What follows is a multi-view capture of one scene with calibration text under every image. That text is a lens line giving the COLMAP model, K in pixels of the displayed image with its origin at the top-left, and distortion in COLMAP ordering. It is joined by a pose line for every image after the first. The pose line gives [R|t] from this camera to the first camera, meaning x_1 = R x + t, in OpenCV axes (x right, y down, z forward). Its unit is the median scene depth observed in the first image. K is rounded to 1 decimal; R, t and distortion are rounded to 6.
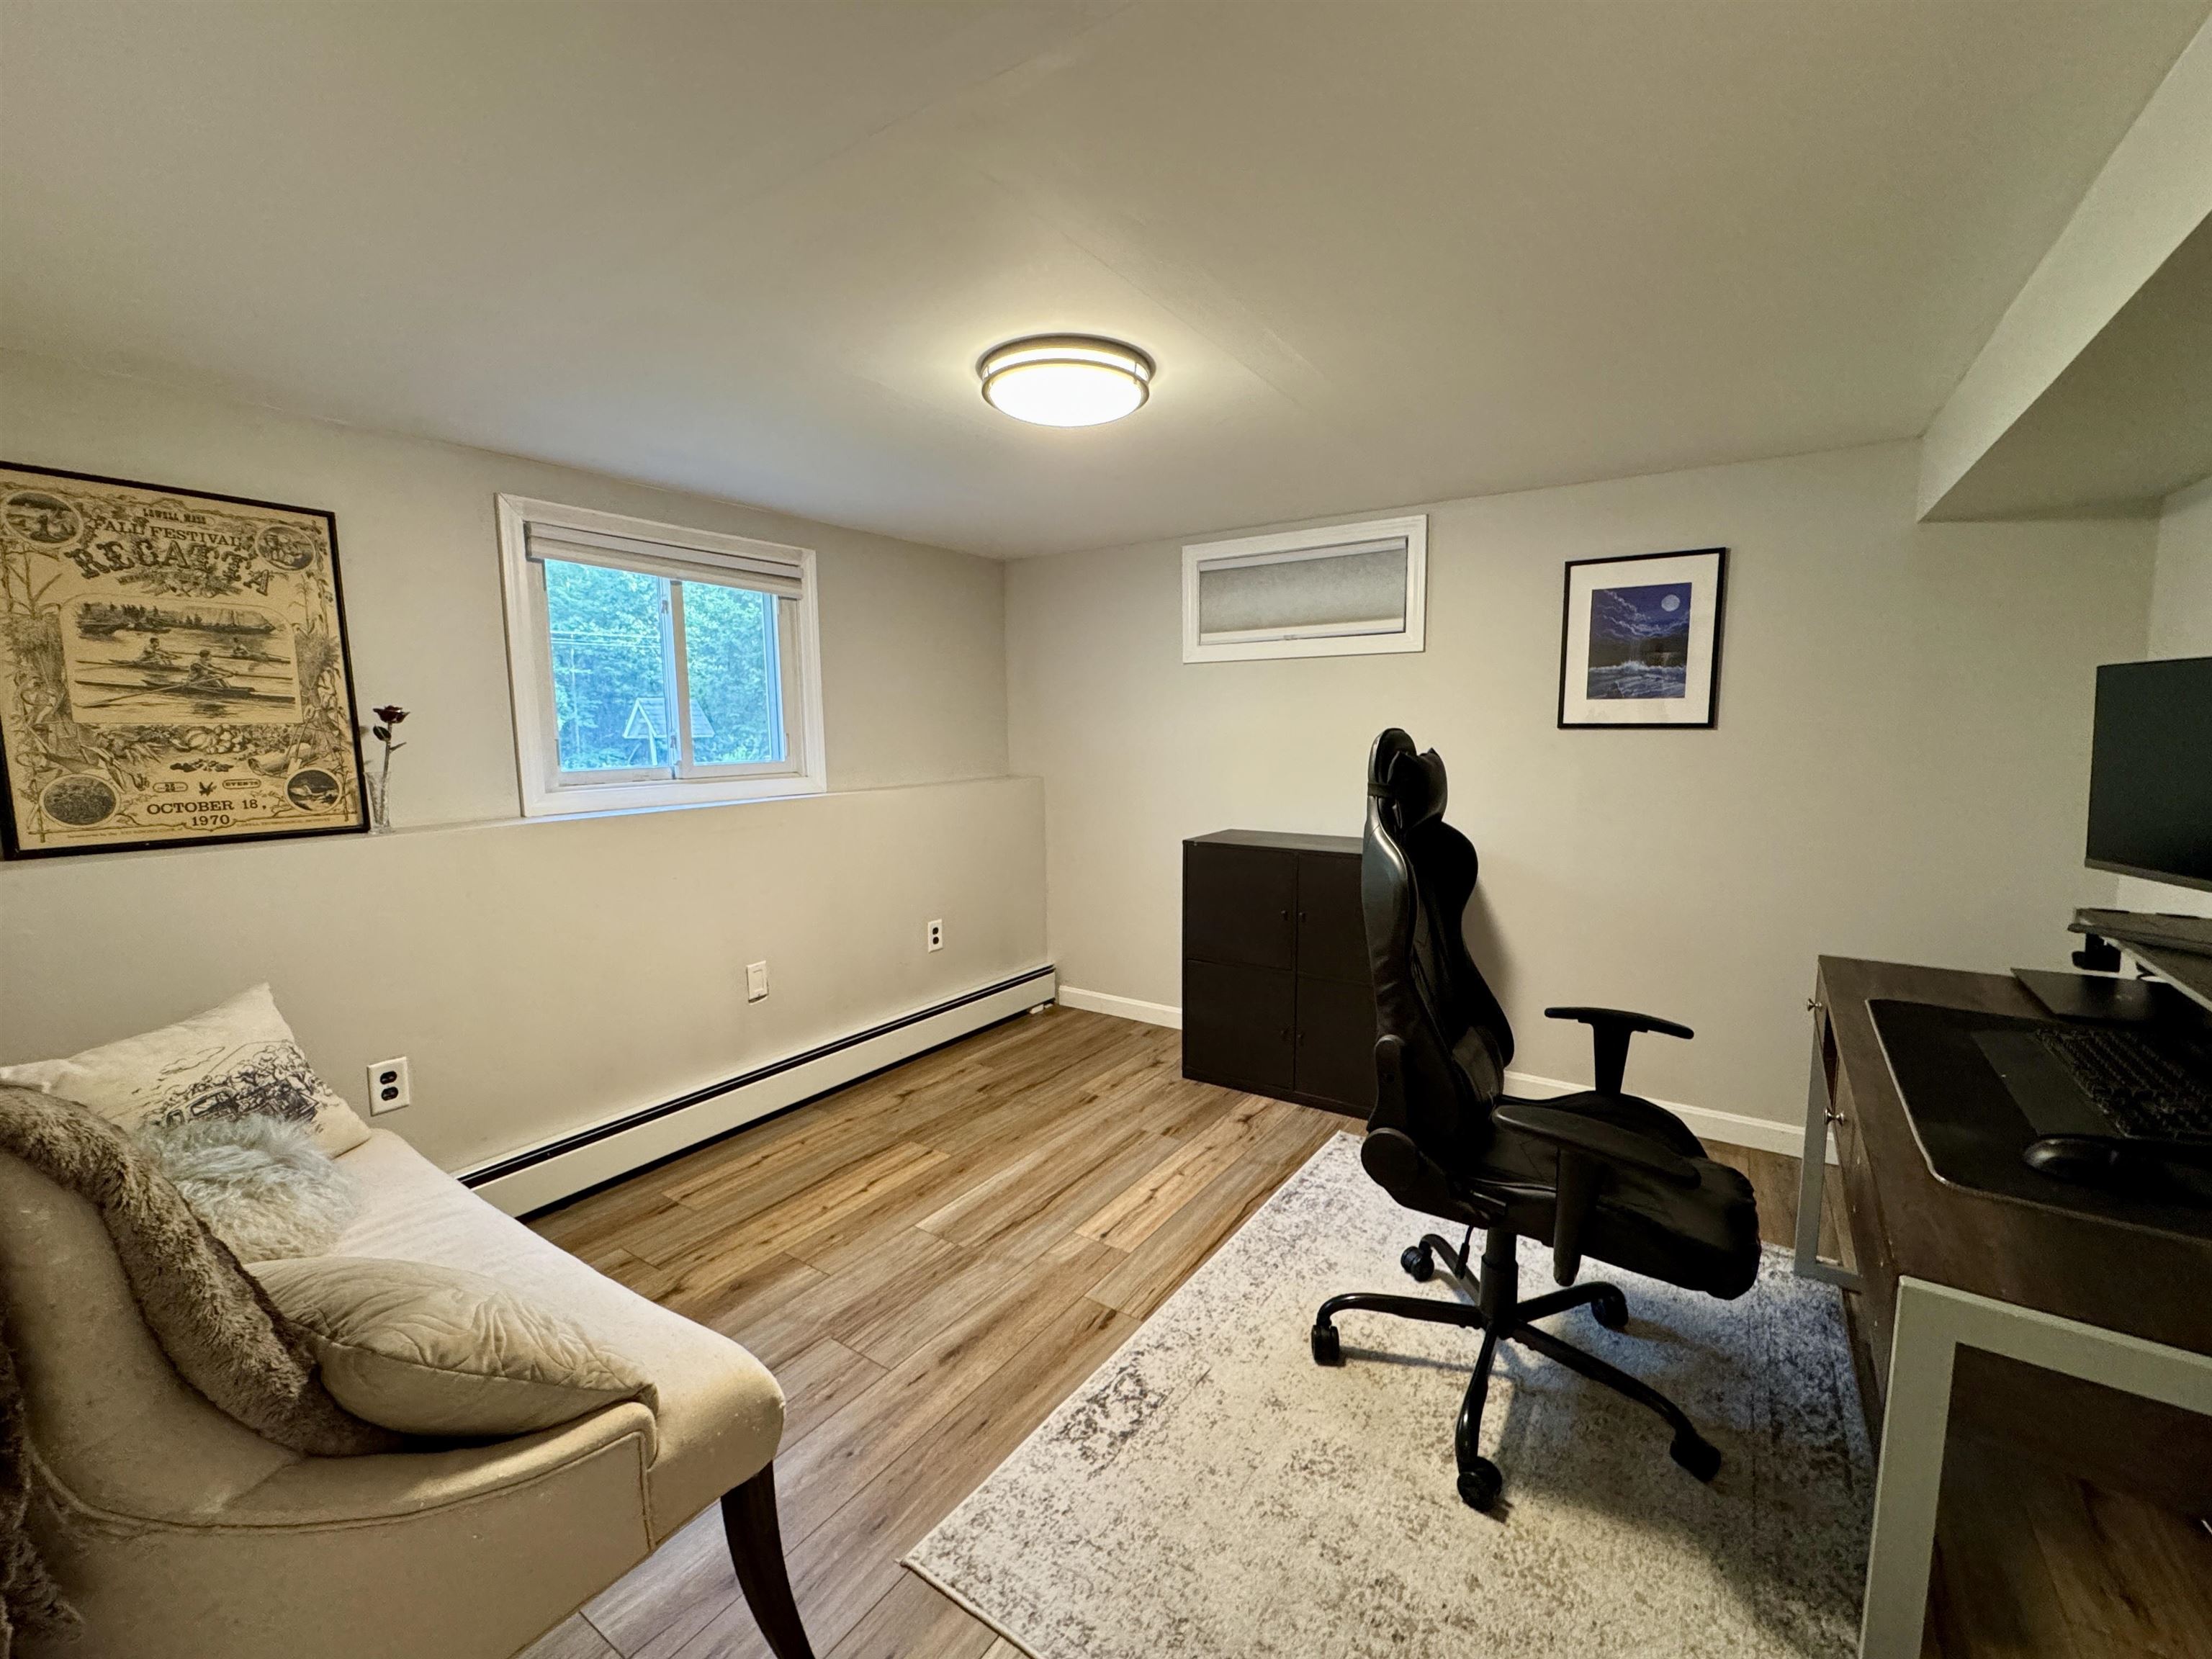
lens RADIAL K [[893.4, 0, 1105.3], [0, 893.4, 823.4], [0, 0, 1]] dist [-0.005861, 0.000897]
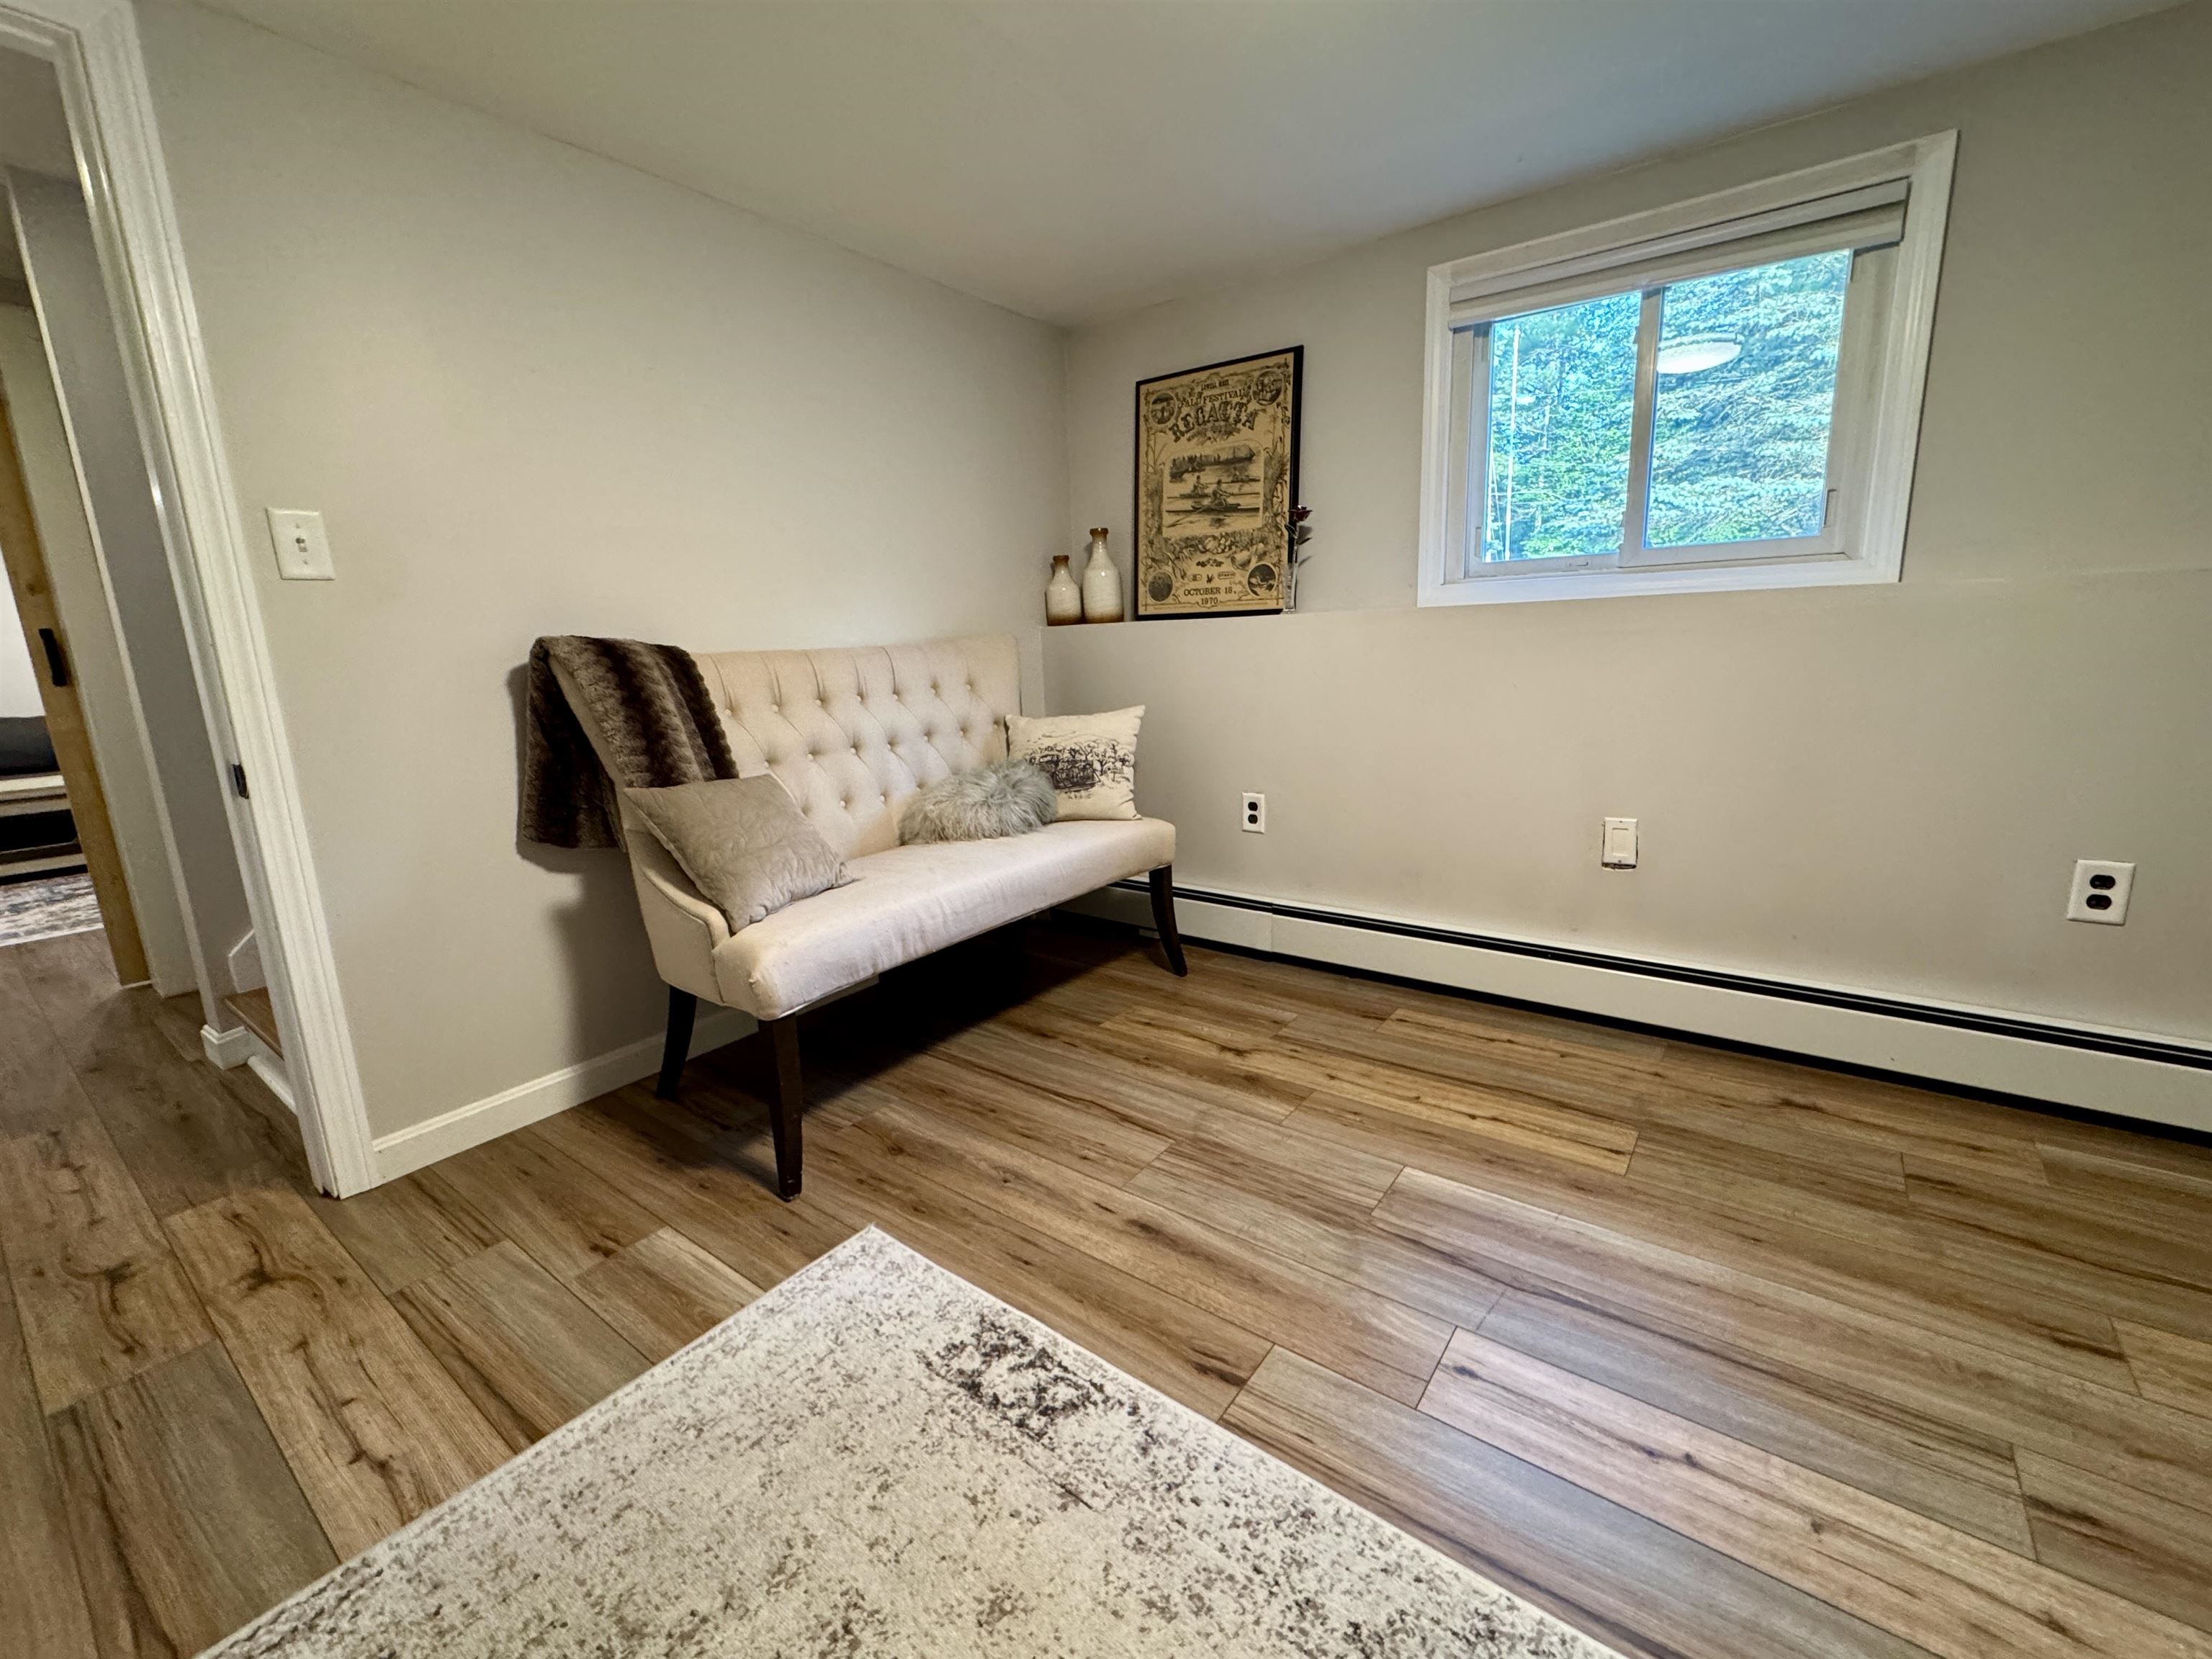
lens RADIAL K [[893.4, 0, 1105.3], [0, 893.4, 823.4], [0, 0, 1]] dist [-0.005861, 0.000897]
pose [[-0.021320, 0.225000, -0.974126, 0.517211], [-0.068477, 0.971730, 0.225945, 0.031810], [0.997425, 0.071522, -0.005310, 0.858001]]
